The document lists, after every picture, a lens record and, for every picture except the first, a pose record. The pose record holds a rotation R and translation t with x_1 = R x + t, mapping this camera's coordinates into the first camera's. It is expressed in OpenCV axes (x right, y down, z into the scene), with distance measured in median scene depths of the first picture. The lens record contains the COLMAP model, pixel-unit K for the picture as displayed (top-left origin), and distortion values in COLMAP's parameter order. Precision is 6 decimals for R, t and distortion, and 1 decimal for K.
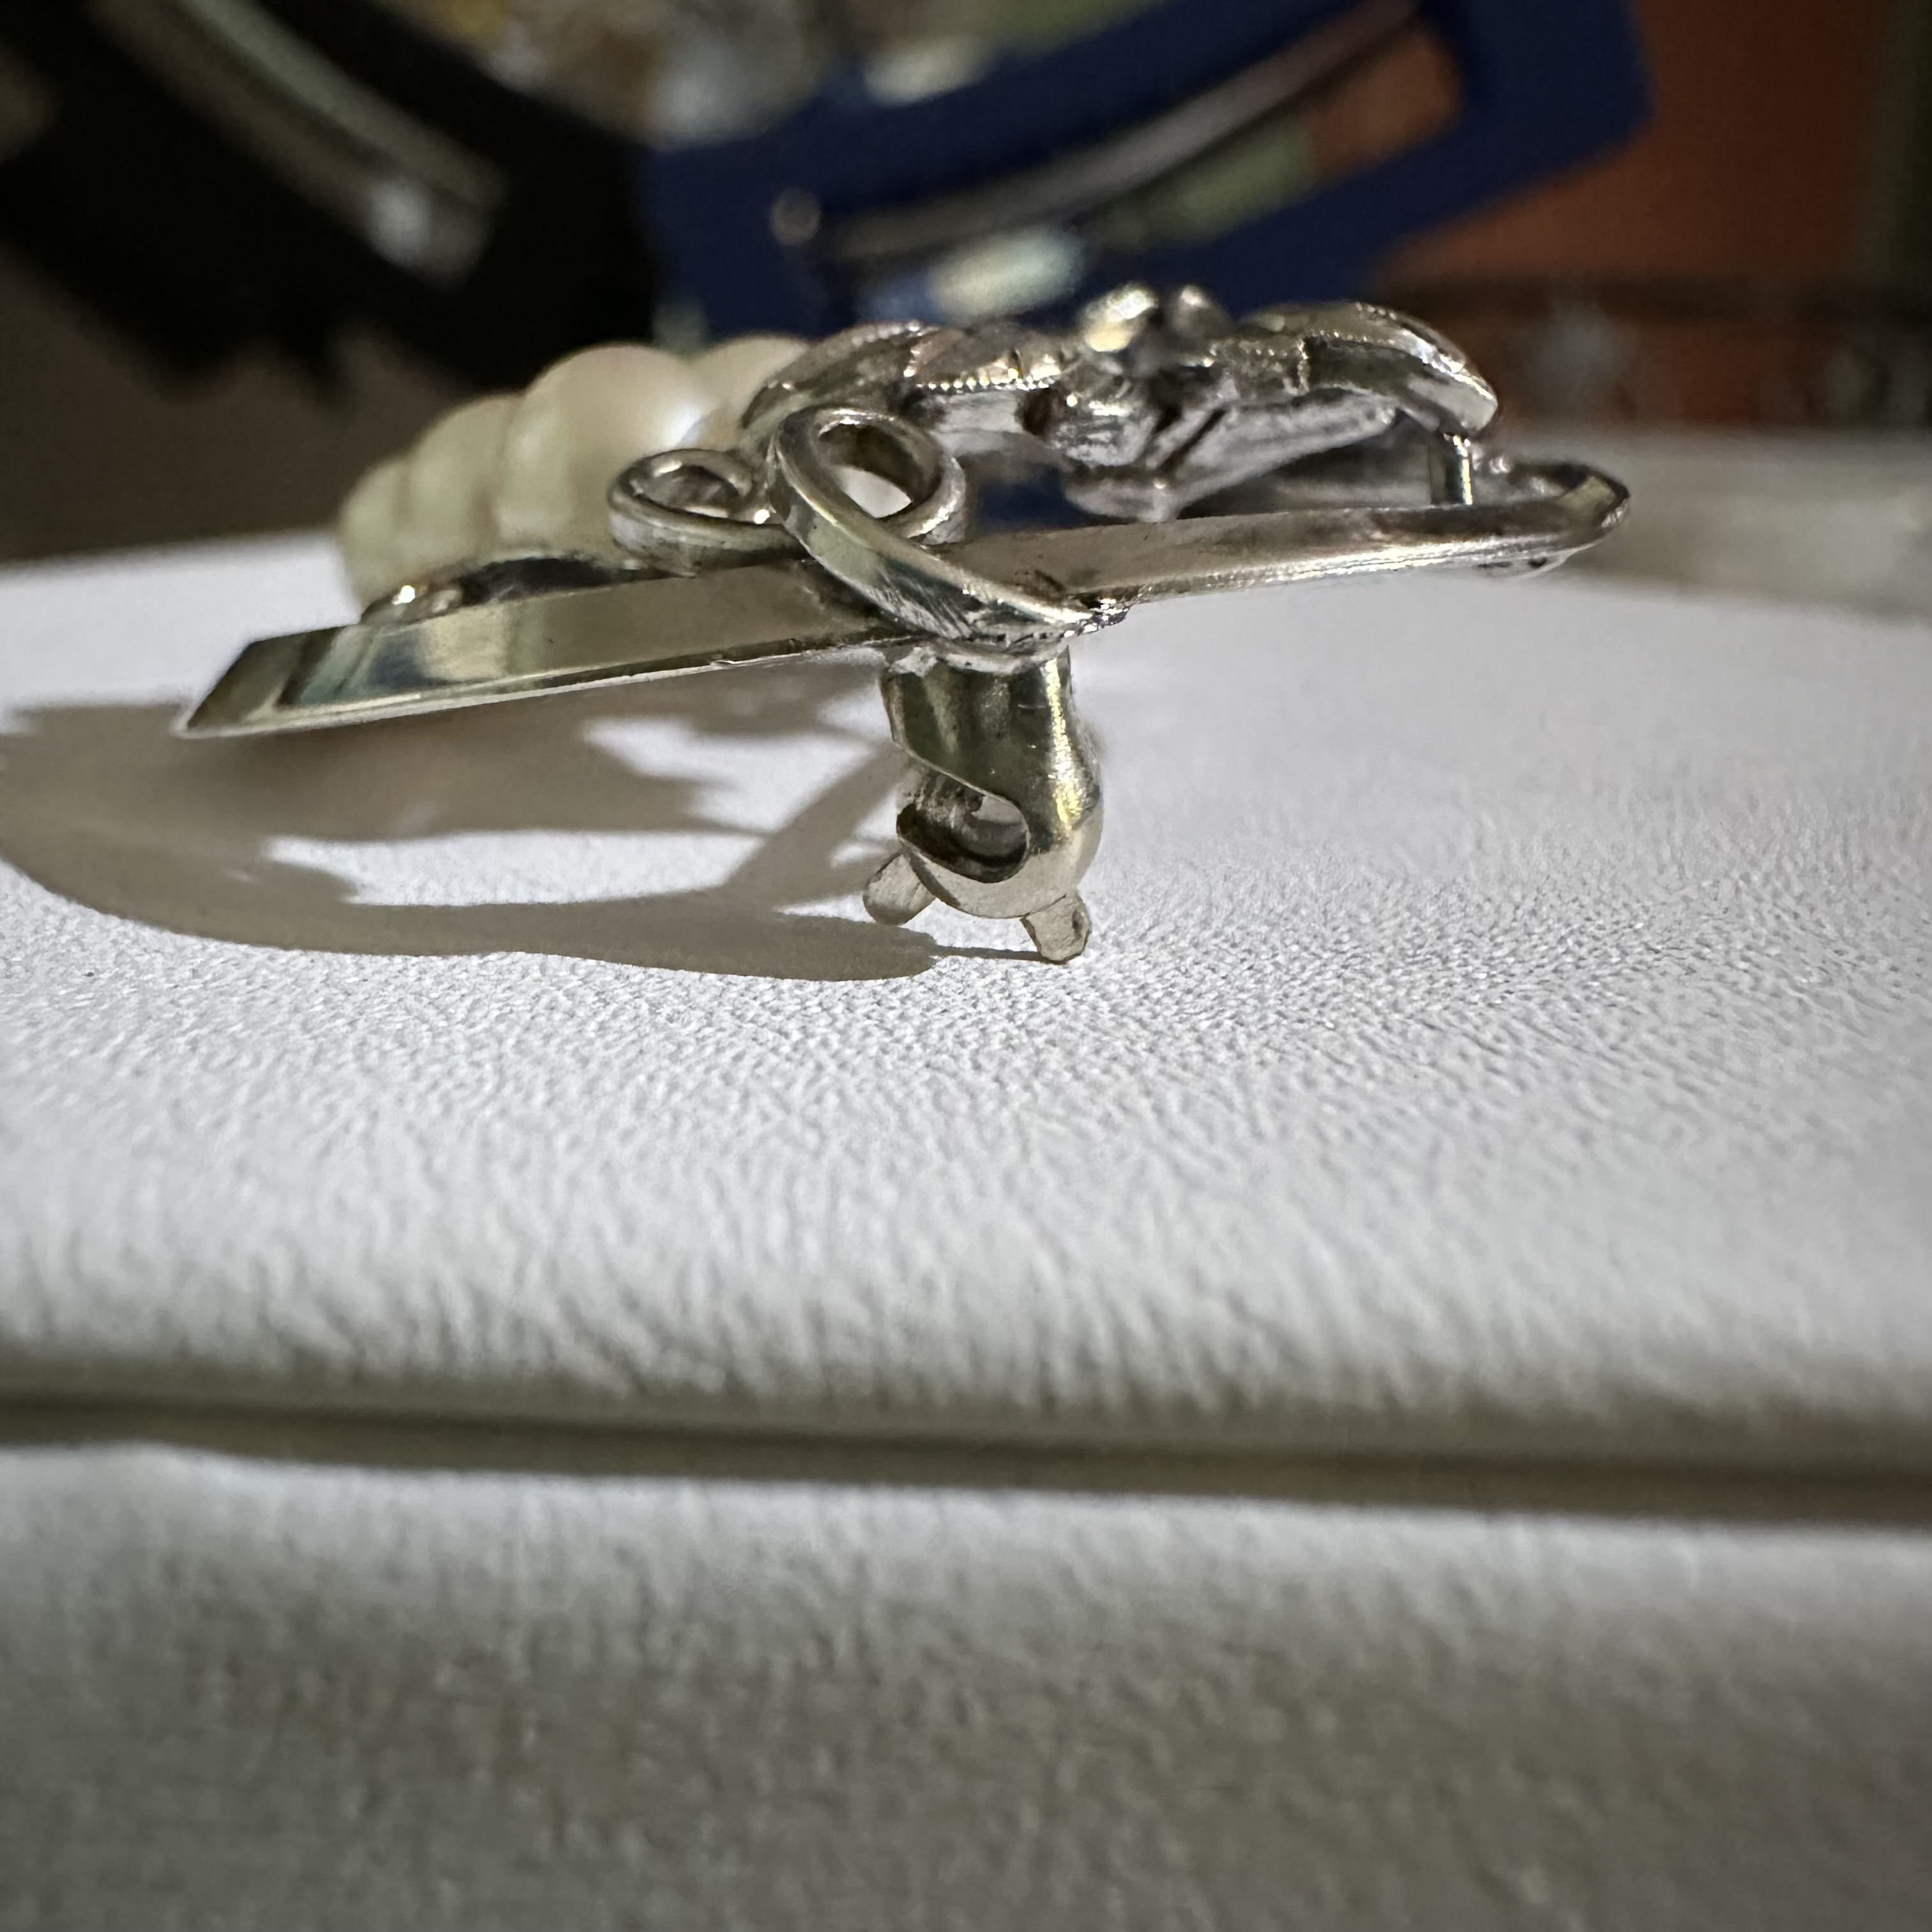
lens RADIAL K [[1797.2, 0, 948.1], [0, 1797.2, 956.0], [0, 0, 1]] dist [-0.116825, 0.000000]
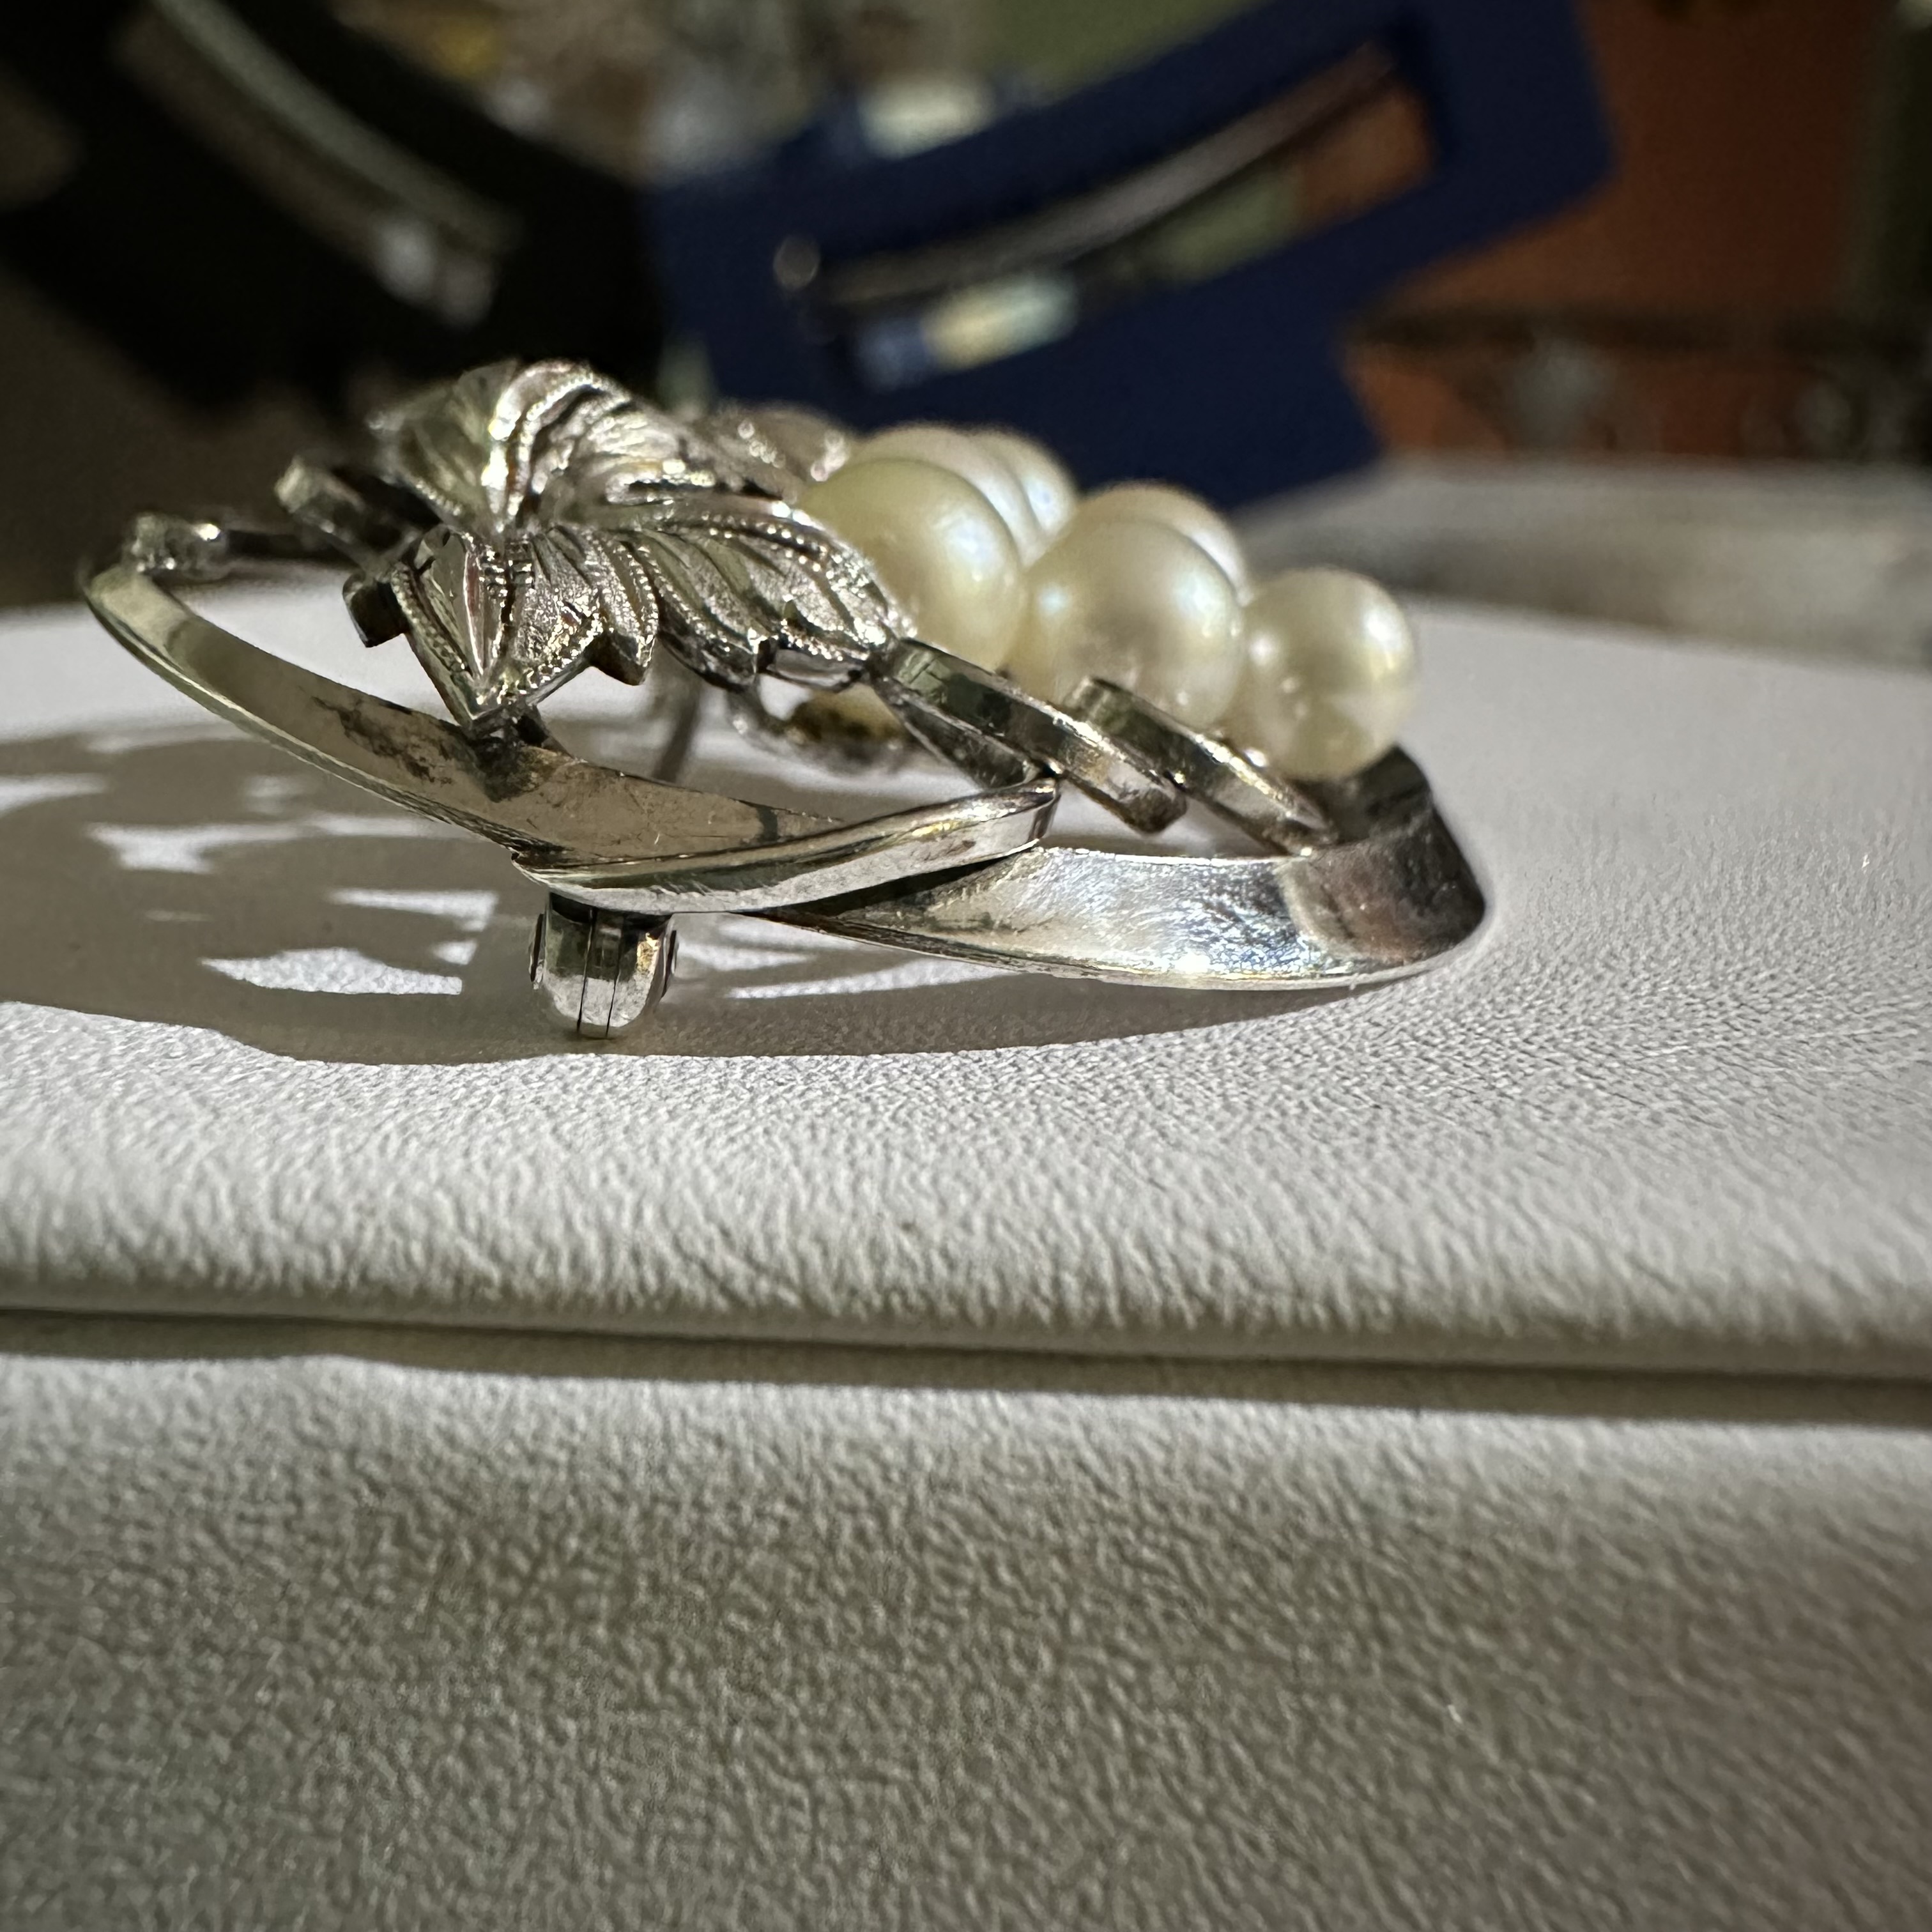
lens RADIAL K [[1797.2, 0, 982.3], [0, 1797.2, 972.1], [0, 0, 1]] dist [-0.116825, 0.000000]
pose [[0.999617, 0.001108, 0.027658, -0.032564], [-0.000957, 0.999985, -0.005456, 0.014969], [-0.027664, 0.005427, 0.999603, -0.241561]]
